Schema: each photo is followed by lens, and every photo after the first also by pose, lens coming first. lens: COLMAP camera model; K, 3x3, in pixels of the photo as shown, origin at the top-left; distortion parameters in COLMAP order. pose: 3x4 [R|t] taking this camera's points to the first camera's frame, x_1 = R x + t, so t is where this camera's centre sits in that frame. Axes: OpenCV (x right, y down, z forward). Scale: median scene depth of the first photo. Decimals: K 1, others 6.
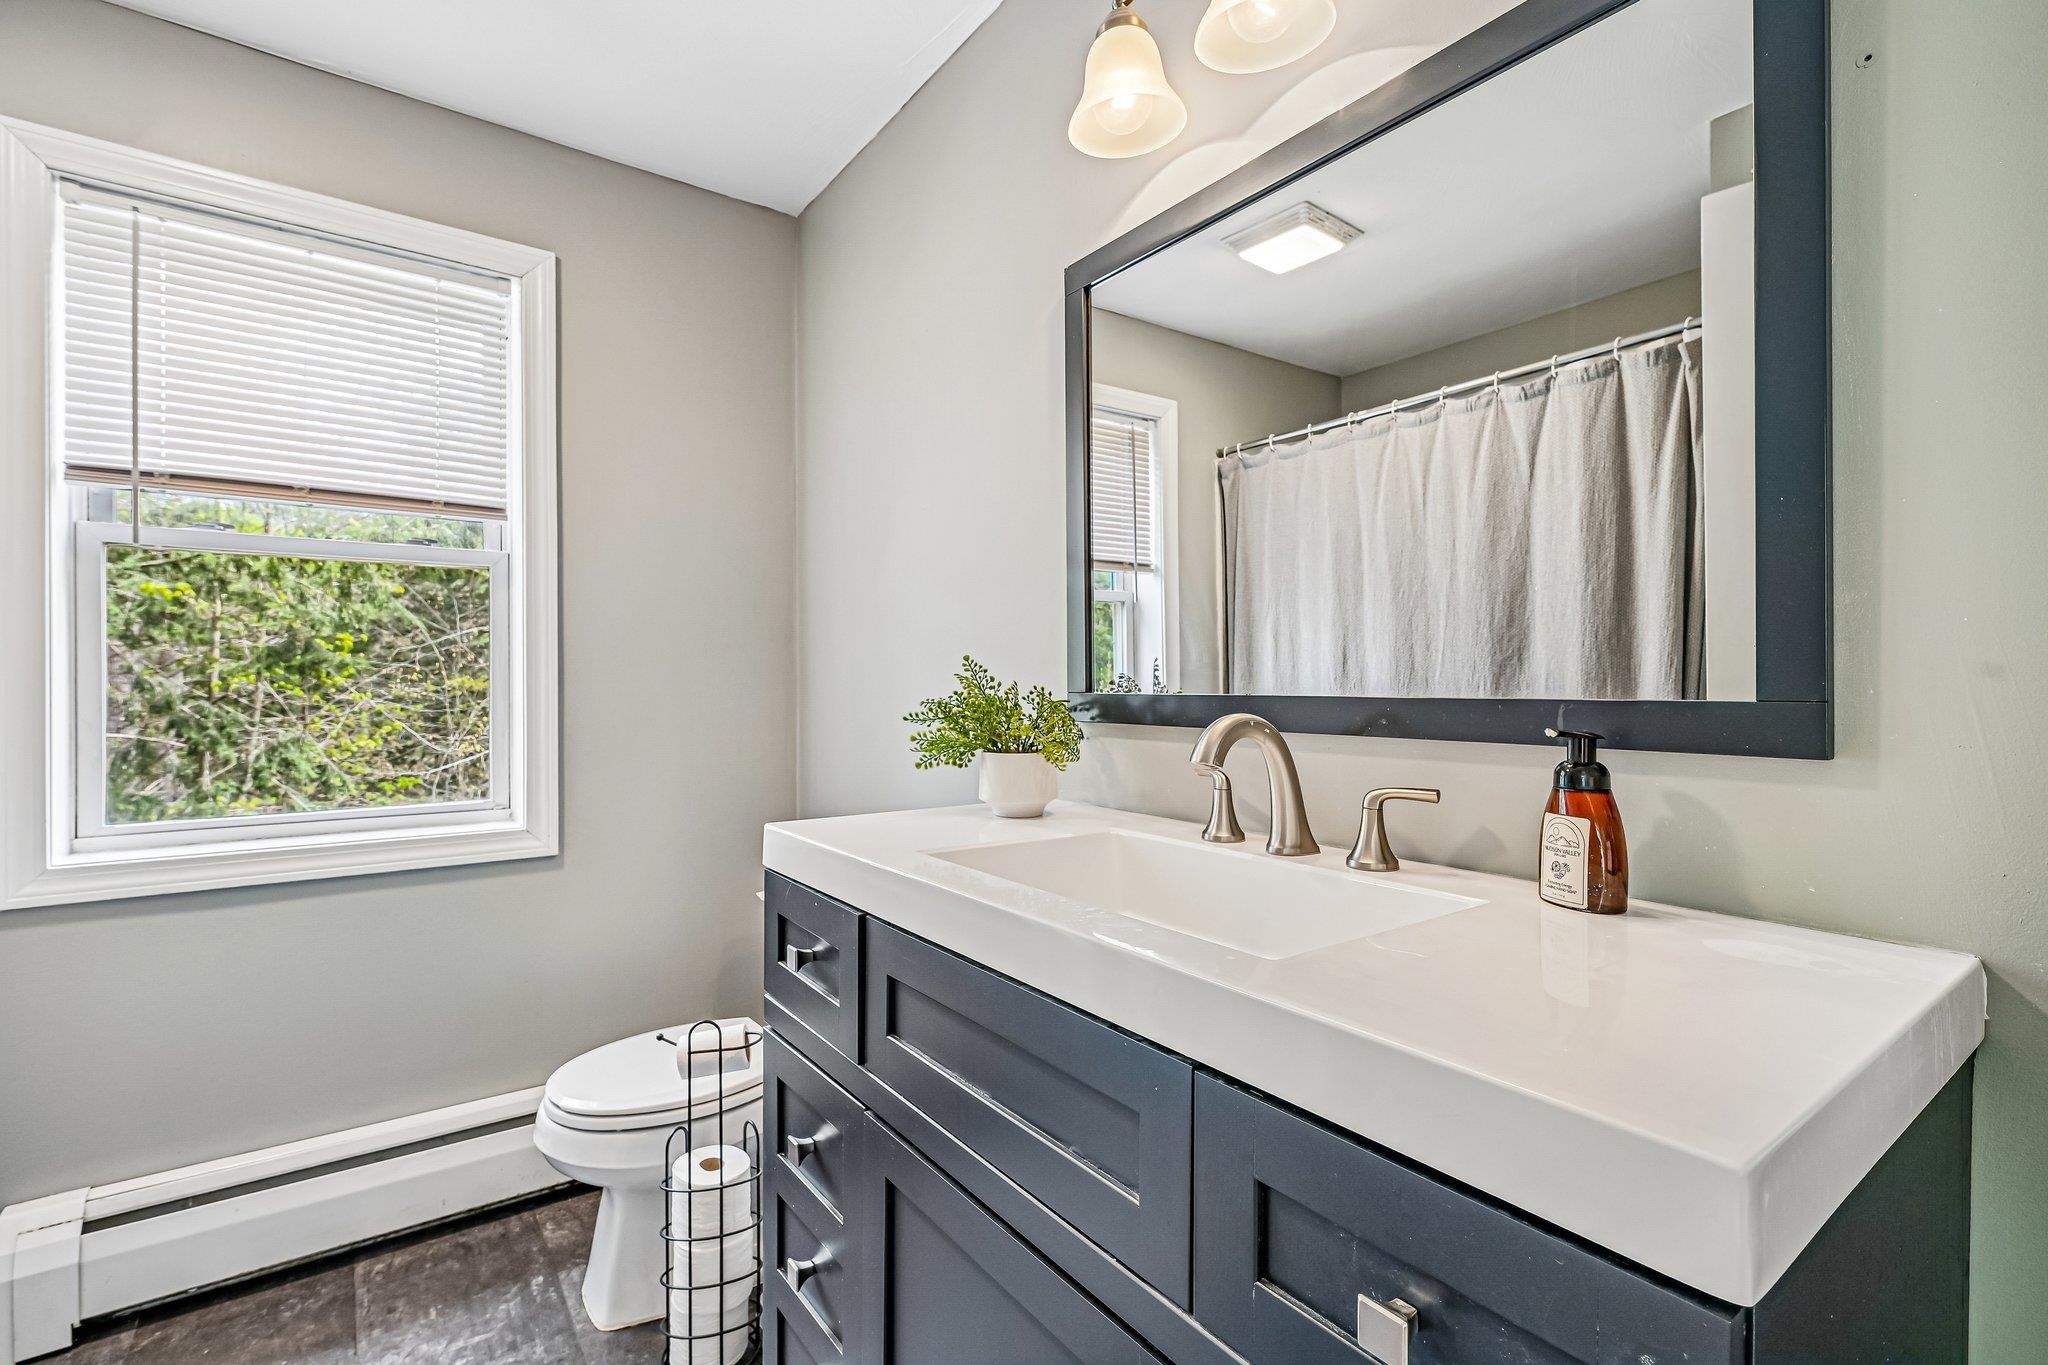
lens RADIAL K [[912.5, 0, 1016.4], [0, 912.5, 683.1], [0, 0, 1]] dist [-0.002200, 0.000303]
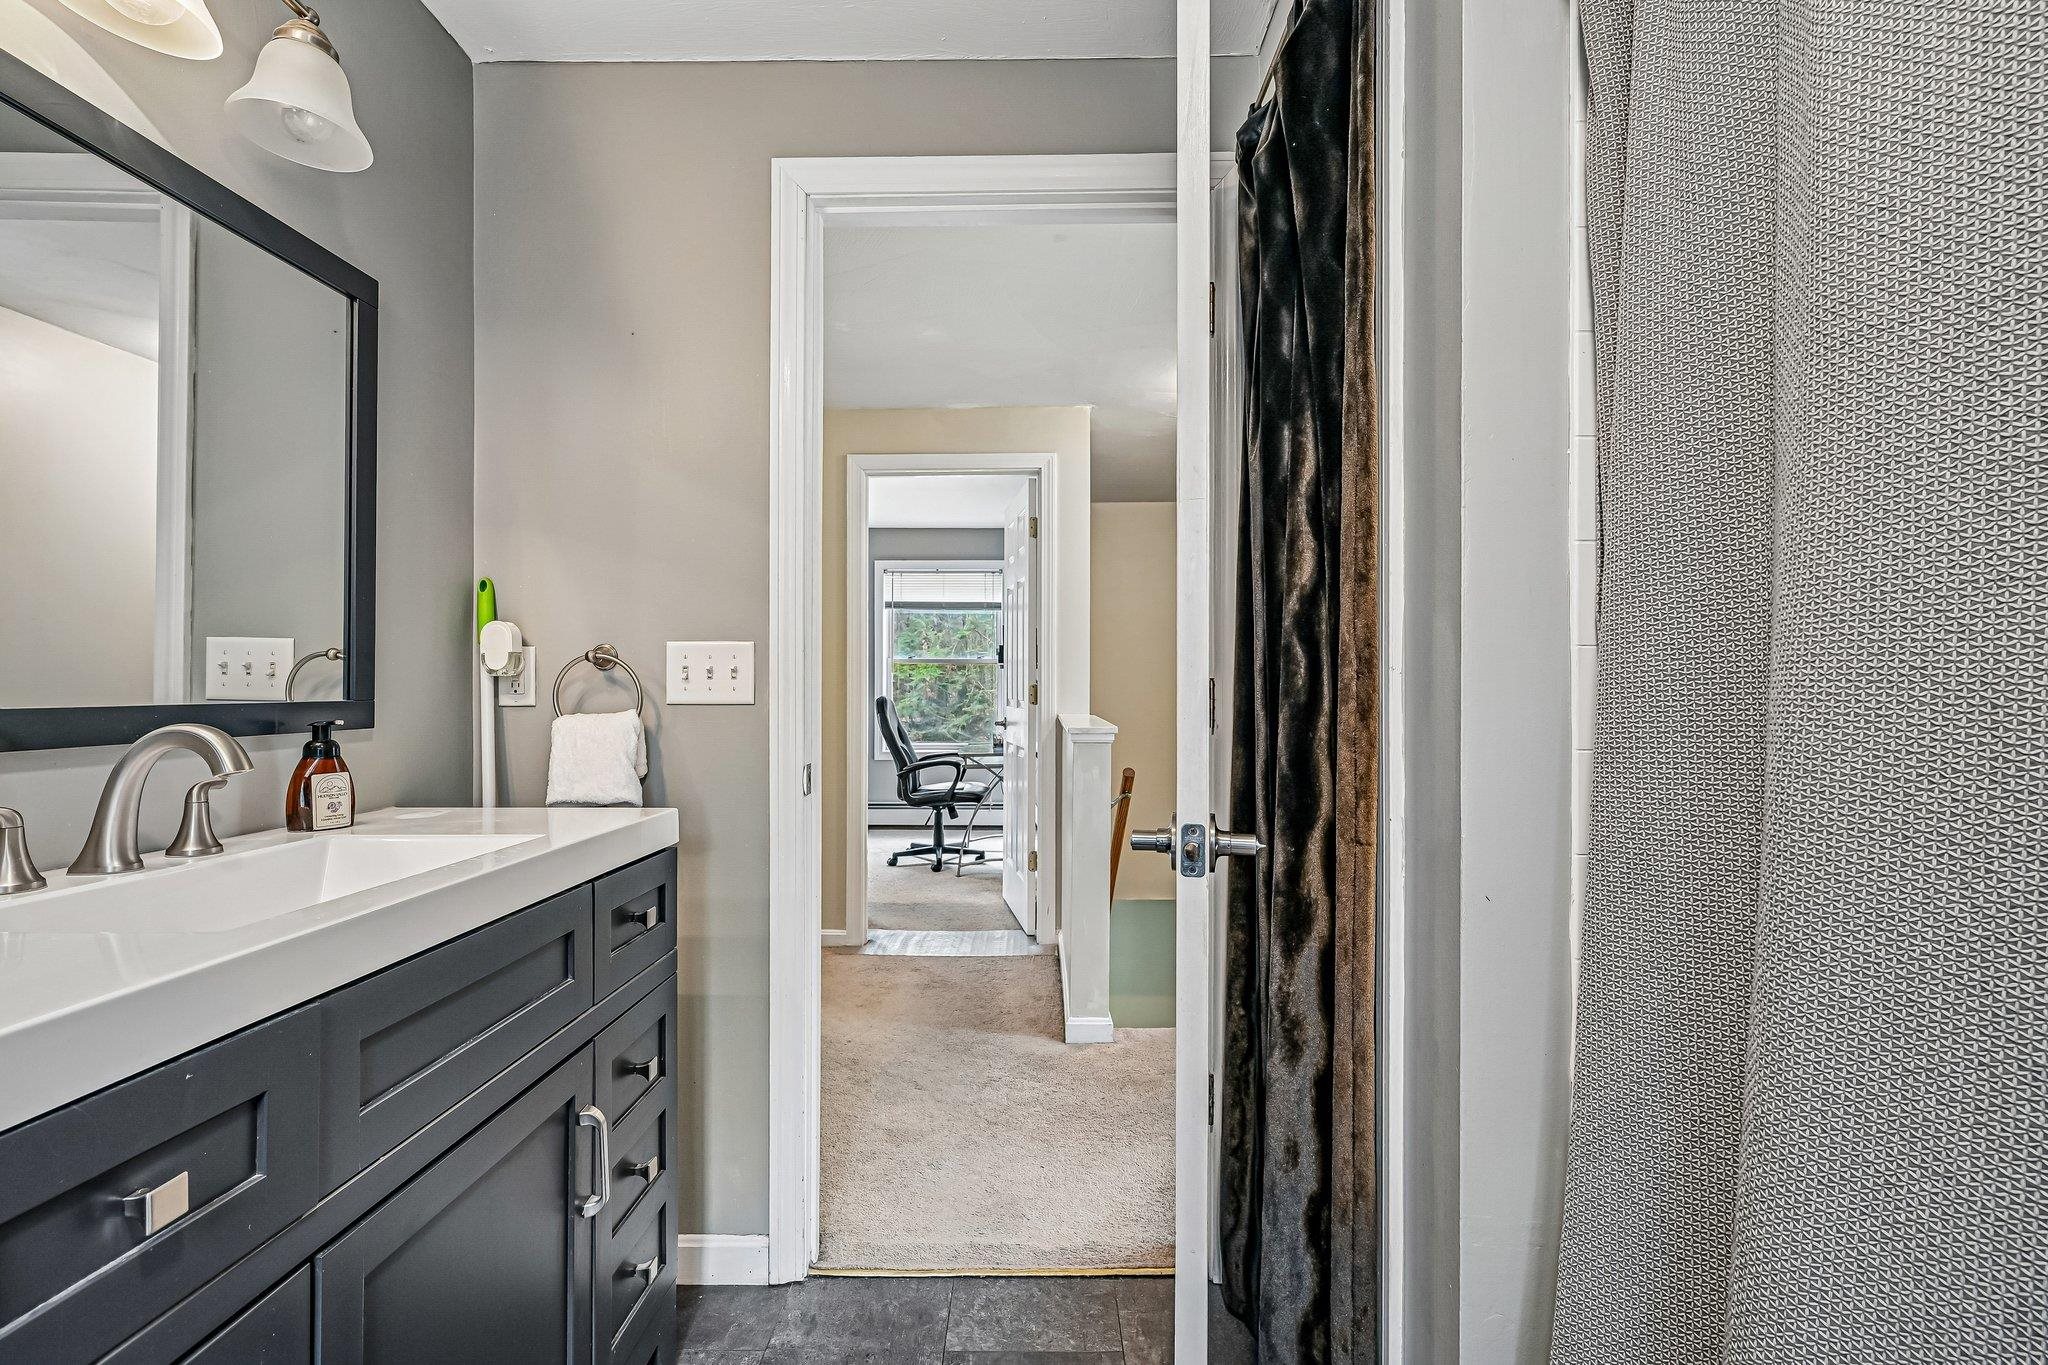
lens RADIAL K [[922.5, 0, 1027.0], [0, 922.5, 679.6], [0, 0, 1]] dist [0.000941, 0.000302]
pose [[-0.802564, 0.002437, 0.596561, -1.482228], [-0.000394, 0.999989, -0.004615, -0.020178], [-0.596566, -0.003939, -0.802555, 1.583530]]
